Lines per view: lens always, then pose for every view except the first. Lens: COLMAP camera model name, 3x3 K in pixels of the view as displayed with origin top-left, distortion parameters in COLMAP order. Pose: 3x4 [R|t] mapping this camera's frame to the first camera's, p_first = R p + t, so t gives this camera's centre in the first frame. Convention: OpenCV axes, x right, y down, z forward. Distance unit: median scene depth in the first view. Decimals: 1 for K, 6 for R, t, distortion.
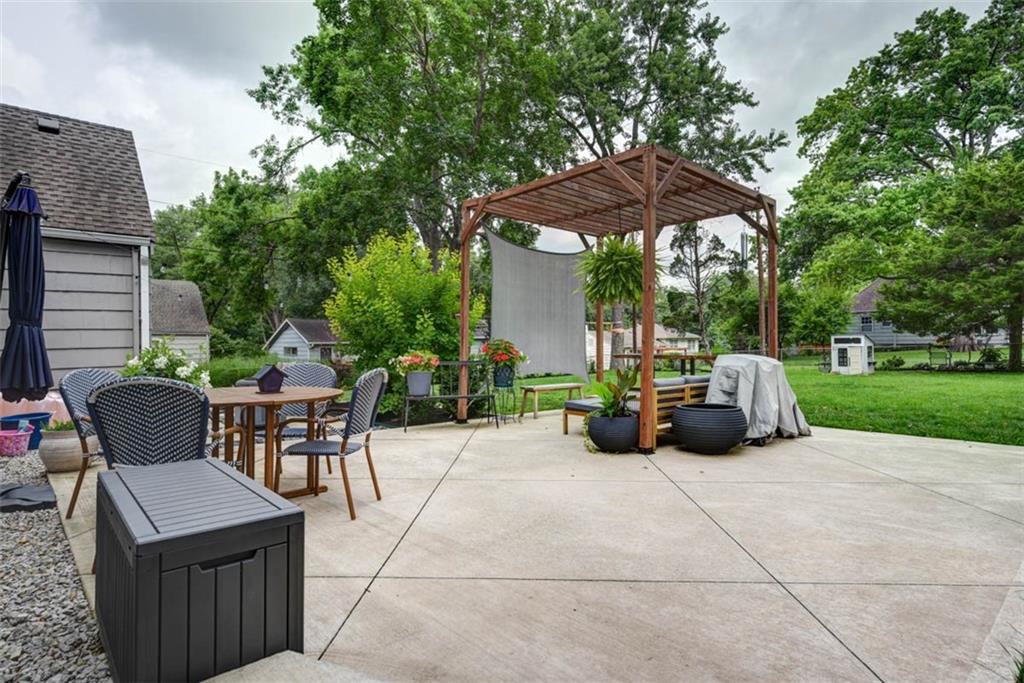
lens RADIAL K [[537.4, 0, 509.8], [0, 537.4, 341.0], [0, 0, 1]] dist [0.000818, -0.000168]
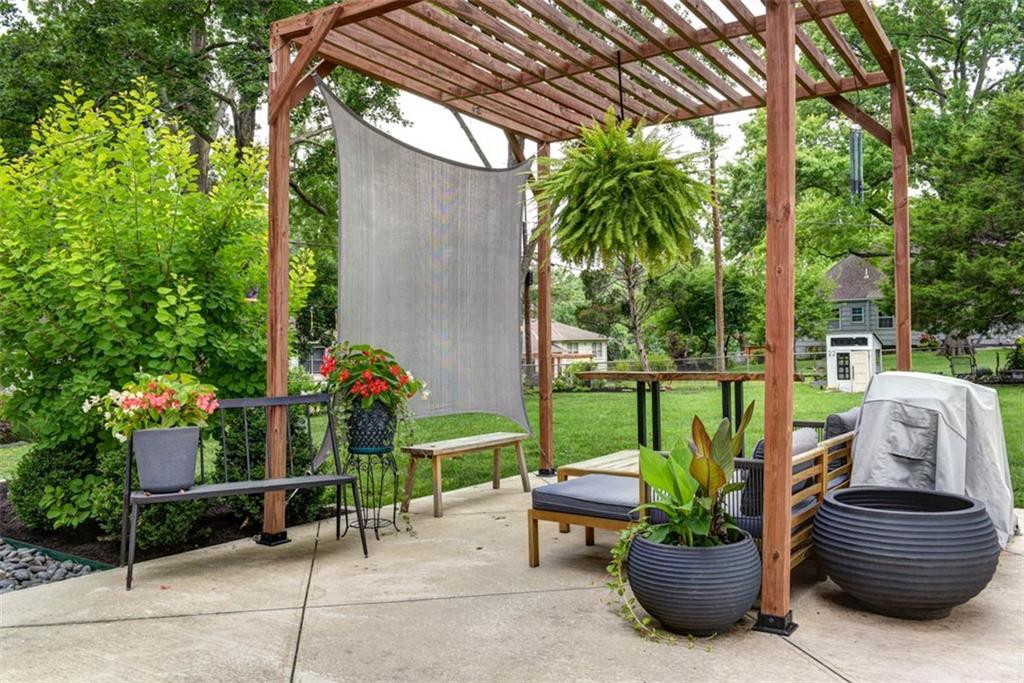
lens RADIAL K [[816.5, 0, 515.1], [0, 816.5, 345.6], [0, 0, 1]] dist [-0.024681, 0.008130]
pose [[0.973139, -0.009970, 0.230003, -0.045736], [0.010057, 0.999949, 0.000793, -0.001805], [-0.229999, 0.001542, 0.973190, 0.298481]]
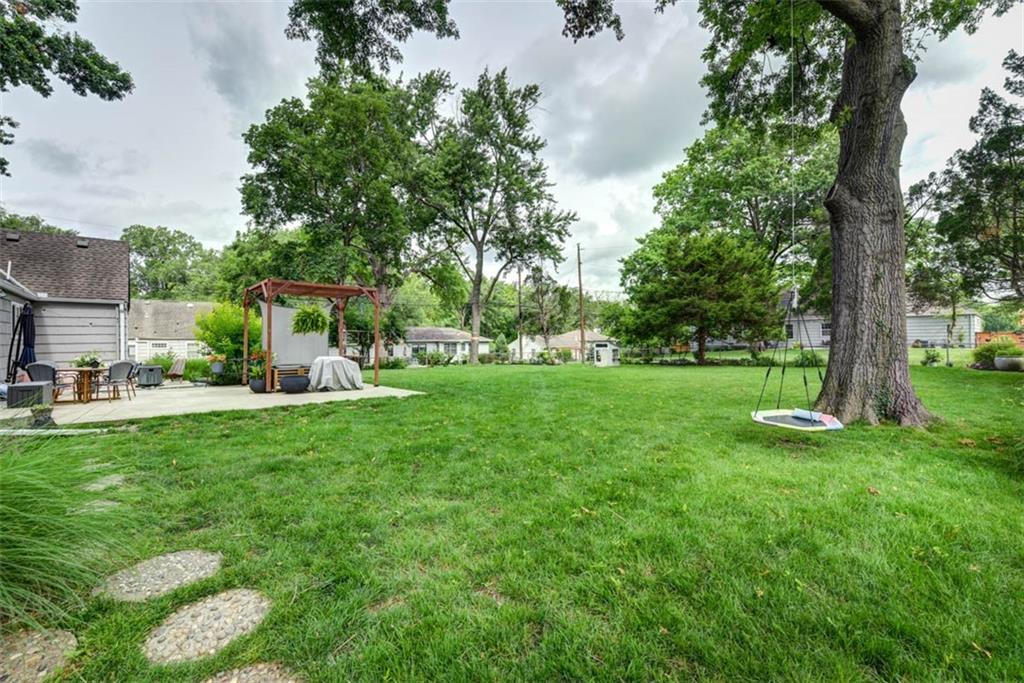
lens RADIAL K [[430.6, 0, 513.2], [0, 430.6, 339.5], [0, 0, 1]] dist [0.002528, 0.000062]
pose [[0.999381, 0.005927, -0.034672, 1.197965], [-0.005805, 0.999977, 0.003642, -0.064343], [0.034692, -0.003438, 0.999392, -0.849392]]
